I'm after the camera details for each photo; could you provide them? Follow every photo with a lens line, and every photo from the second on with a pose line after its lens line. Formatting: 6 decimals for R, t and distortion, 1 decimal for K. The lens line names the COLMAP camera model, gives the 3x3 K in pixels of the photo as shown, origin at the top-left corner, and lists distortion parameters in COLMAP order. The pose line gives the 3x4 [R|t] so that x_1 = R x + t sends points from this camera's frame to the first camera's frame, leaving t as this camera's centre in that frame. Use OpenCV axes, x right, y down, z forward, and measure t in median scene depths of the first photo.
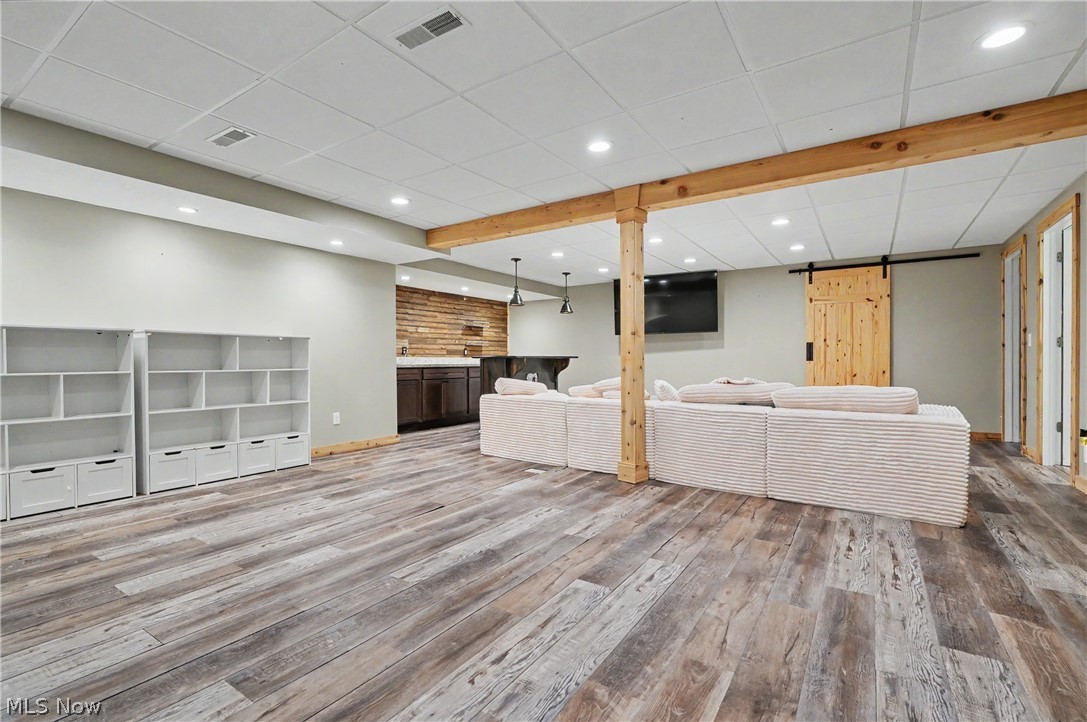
lens RADIAL K [[493.9, 0, 544.7], [0, 493.9, 362.5], [0, 0, 1]] dist [-0.007936, 0.000413]
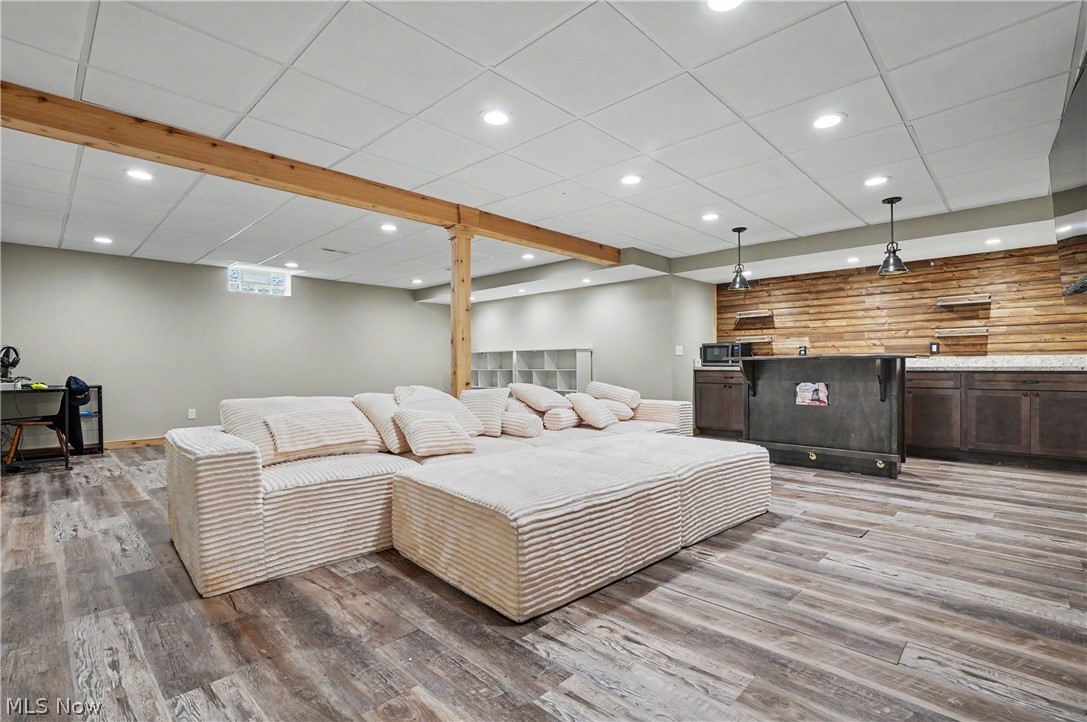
lens RADIAL K [[497.9, 0, 543.5], [0, 497.9, 361.0], [0, 0, 1]] dist [-0.002418, -0.000138]
pose [[-0.180058, 0.000713, -0.983656, 1.243972], [0.006185, 0.999981, -0.000407, -0.016707], [0.983637, -0.006158, -0.180059, 1.401934]]
